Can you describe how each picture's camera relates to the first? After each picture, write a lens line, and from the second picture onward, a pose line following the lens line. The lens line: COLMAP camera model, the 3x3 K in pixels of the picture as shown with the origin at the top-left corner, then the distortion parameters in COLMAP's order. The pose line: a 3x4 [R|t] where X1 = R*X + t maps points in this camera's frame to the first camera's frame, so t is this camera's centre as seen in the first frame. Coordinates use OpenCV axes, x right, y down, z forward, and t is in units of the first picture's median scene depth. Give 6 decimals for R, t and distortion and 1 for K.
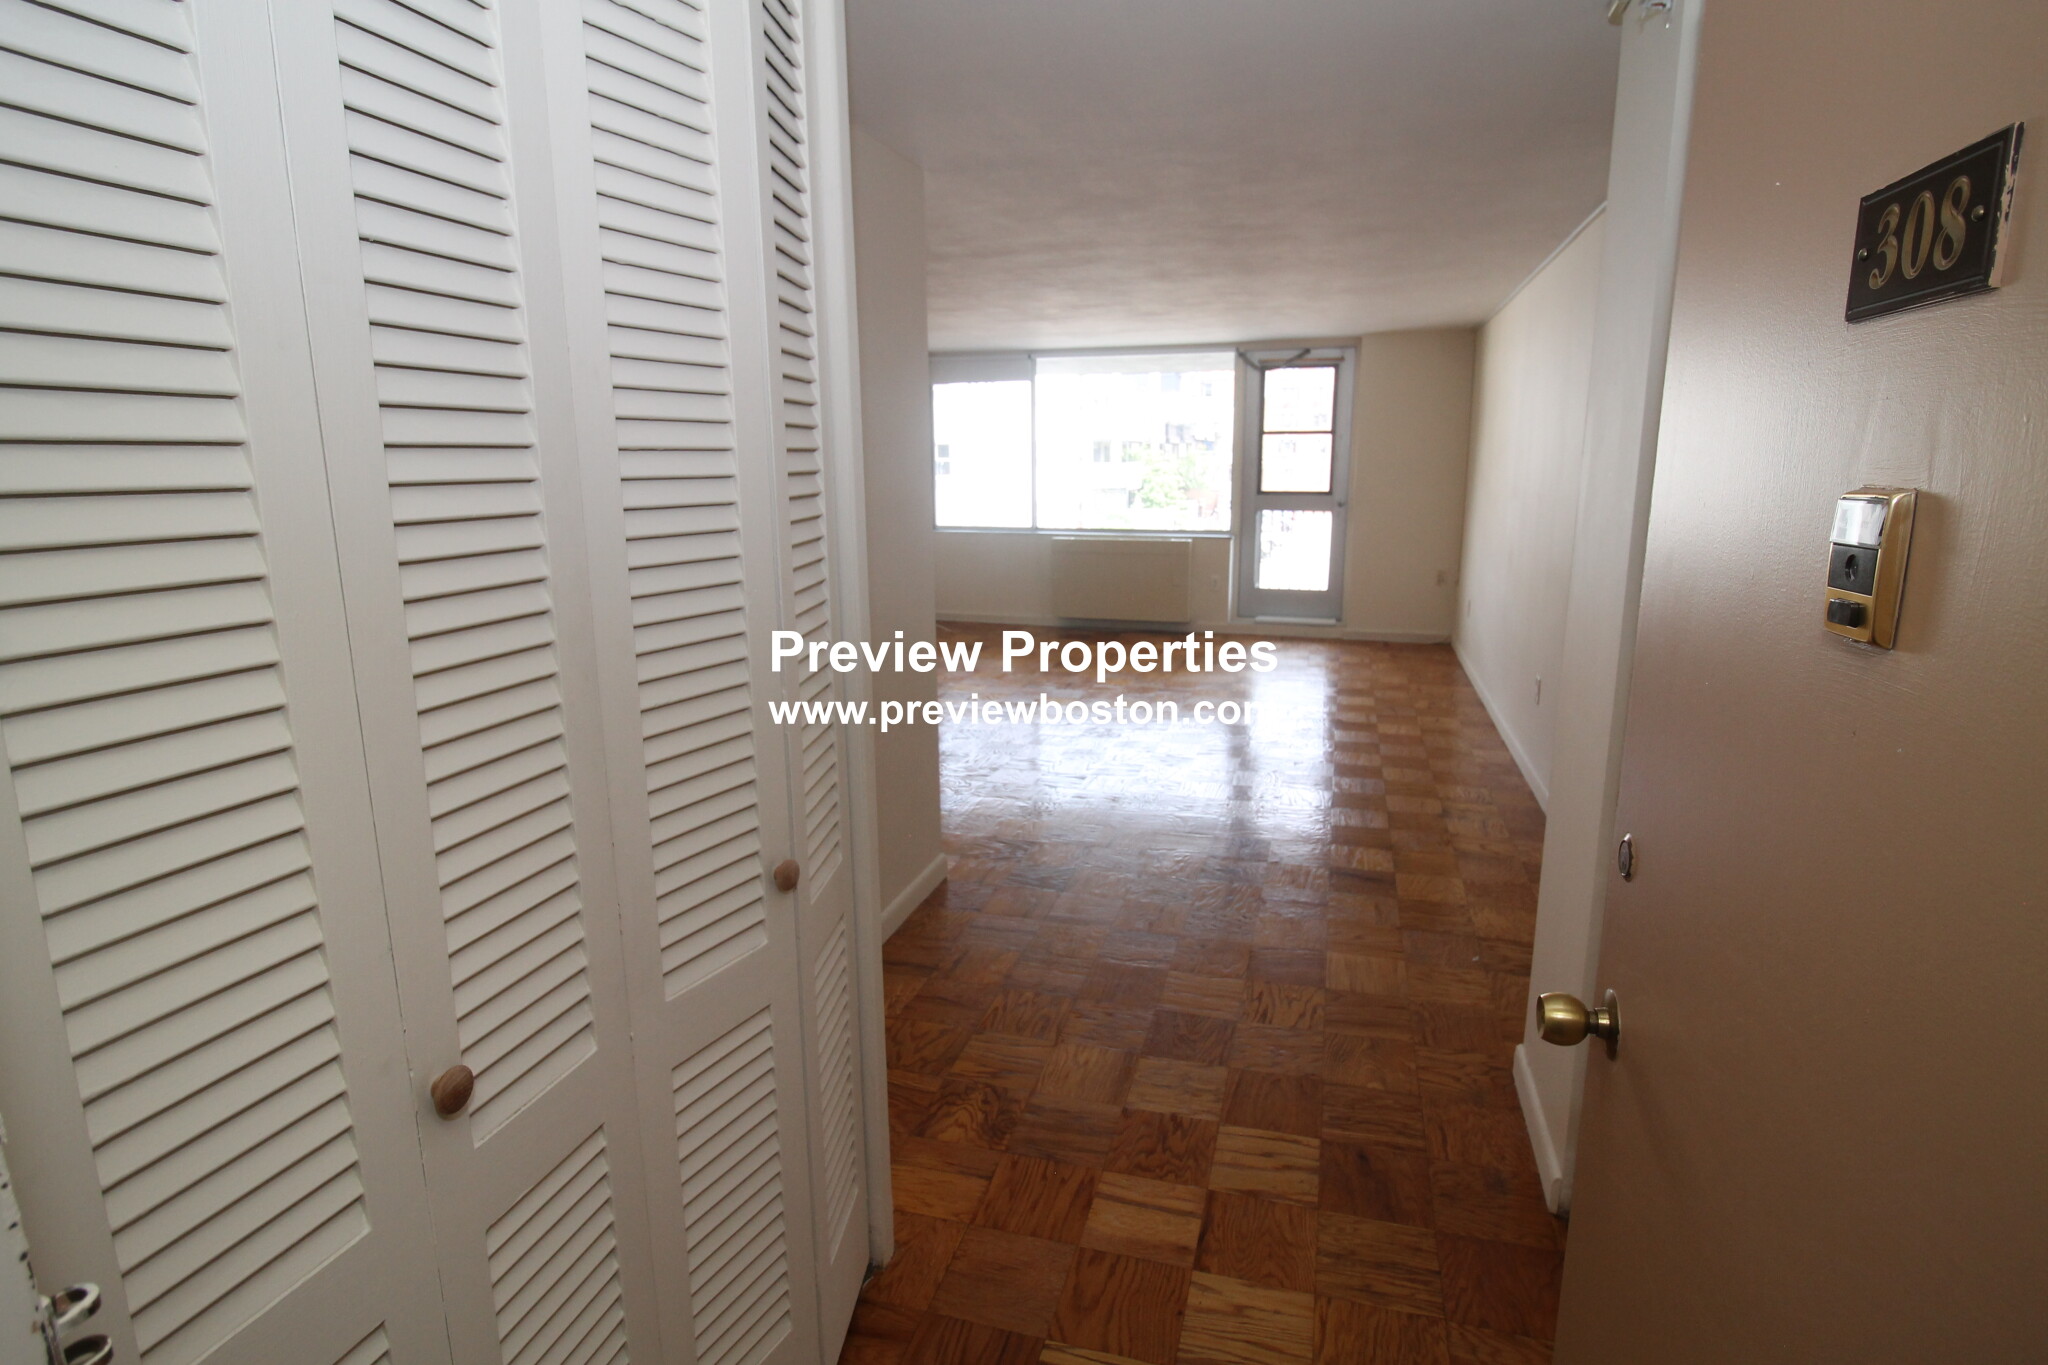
lens RADIAL K [[1036.3, 0, 1024.0], [0, 1036.3, 682.5], [0, 0, 1]] dist [0.012162, -0.015314]
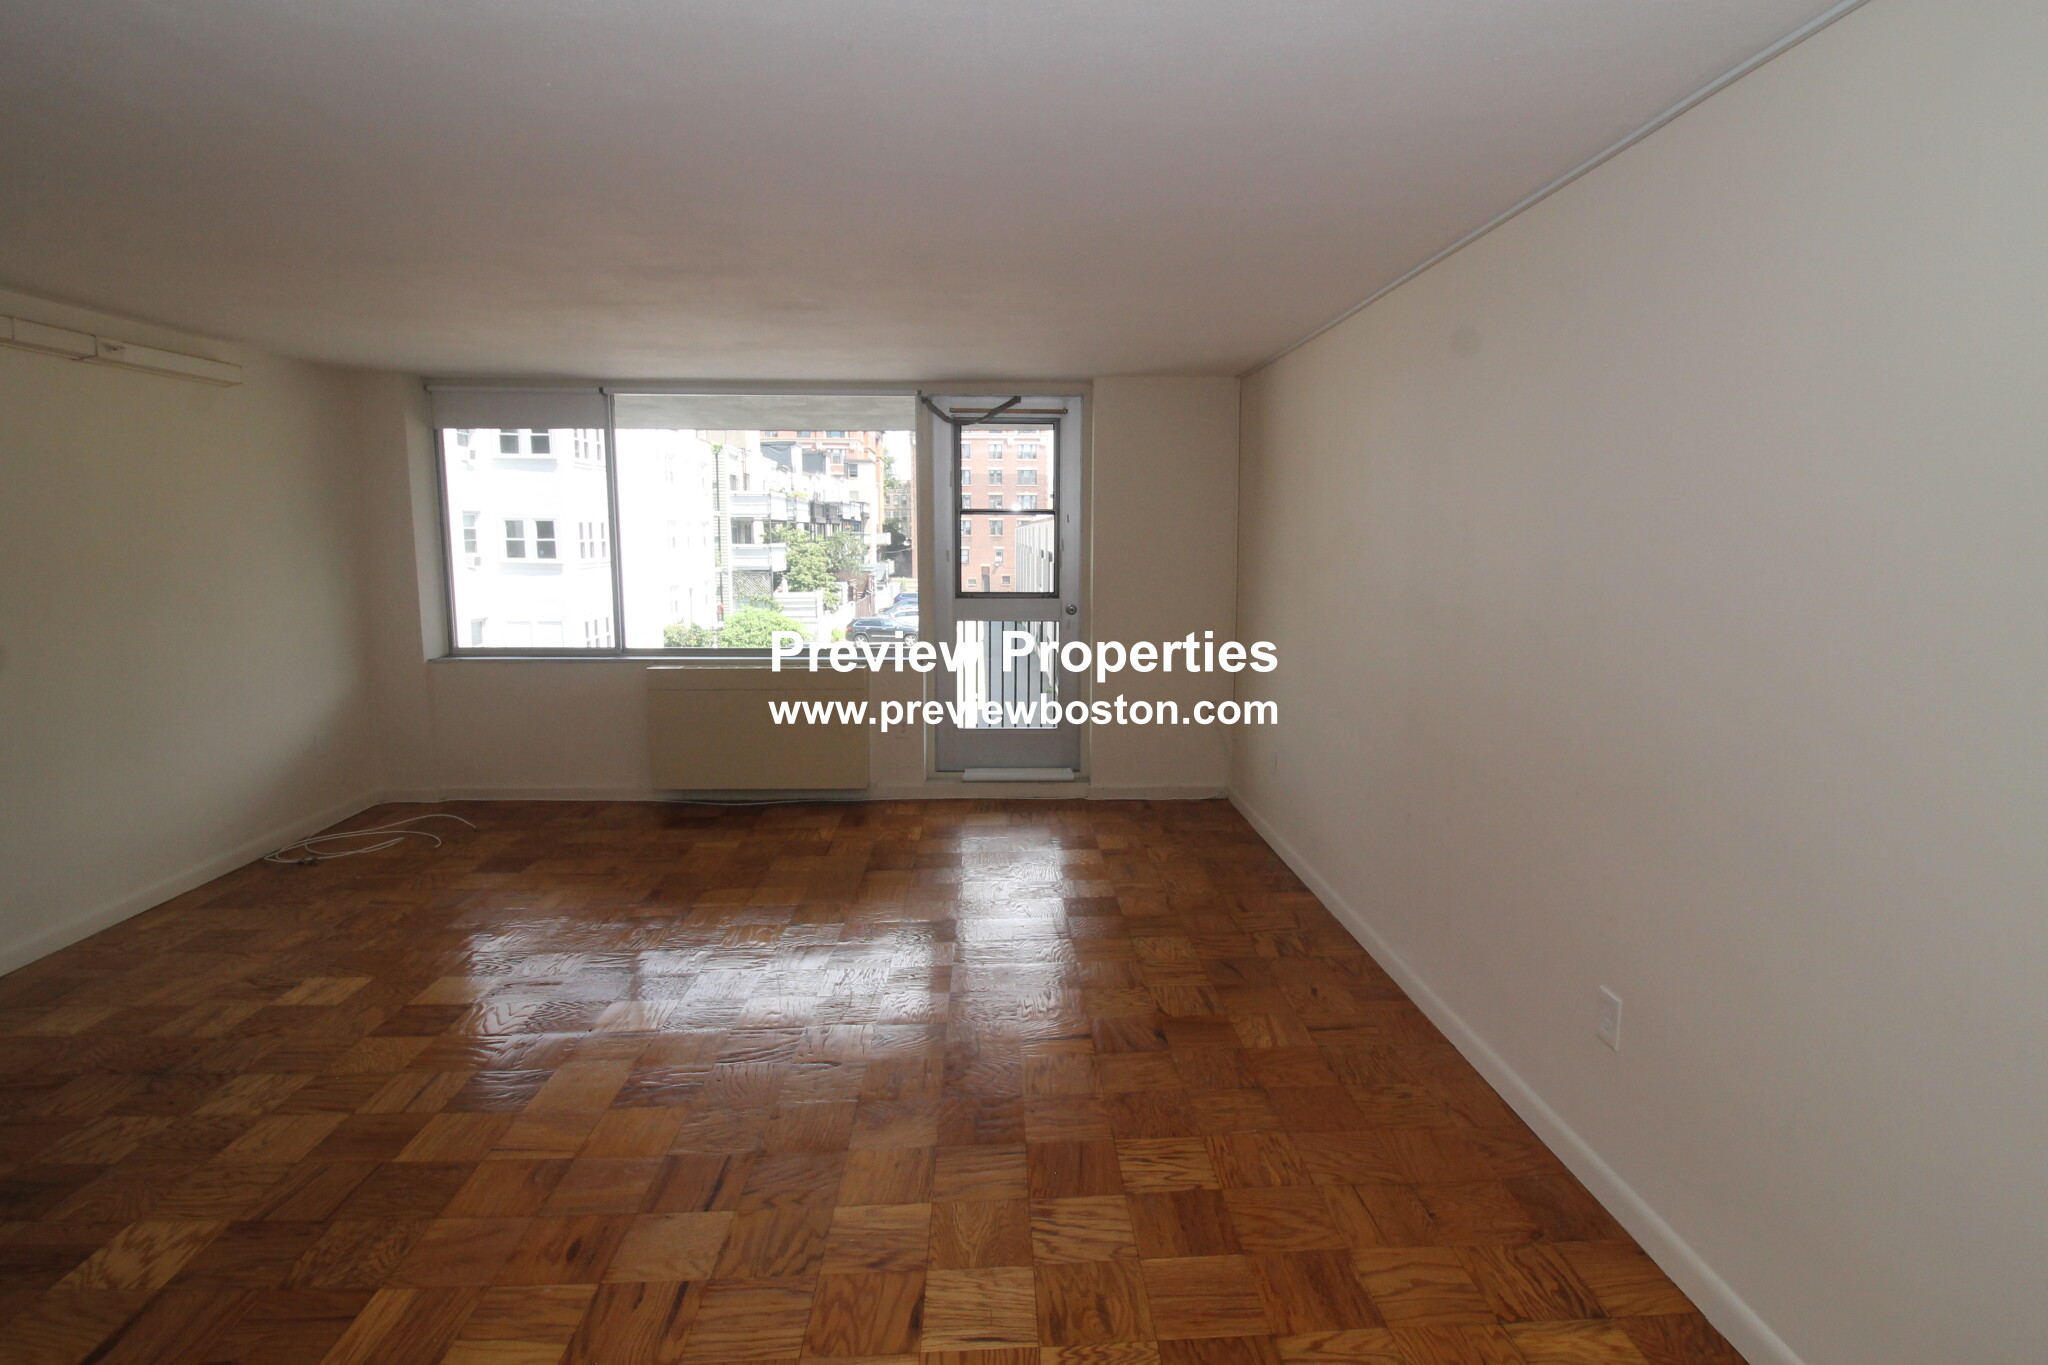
lens RADIAL K [[1031.3, 0, 1027.0], [0, 1031.3, 649.8], [0, 0, 1]] dist [0.012105, -0.014577]
pose [[0.943402, -0.029469, 0.330340, 0.039907], [0.063898, 0.993533, -0.093854, -0.078973], [-0.325438, 0.109650, 0.939184, 0.340900]]
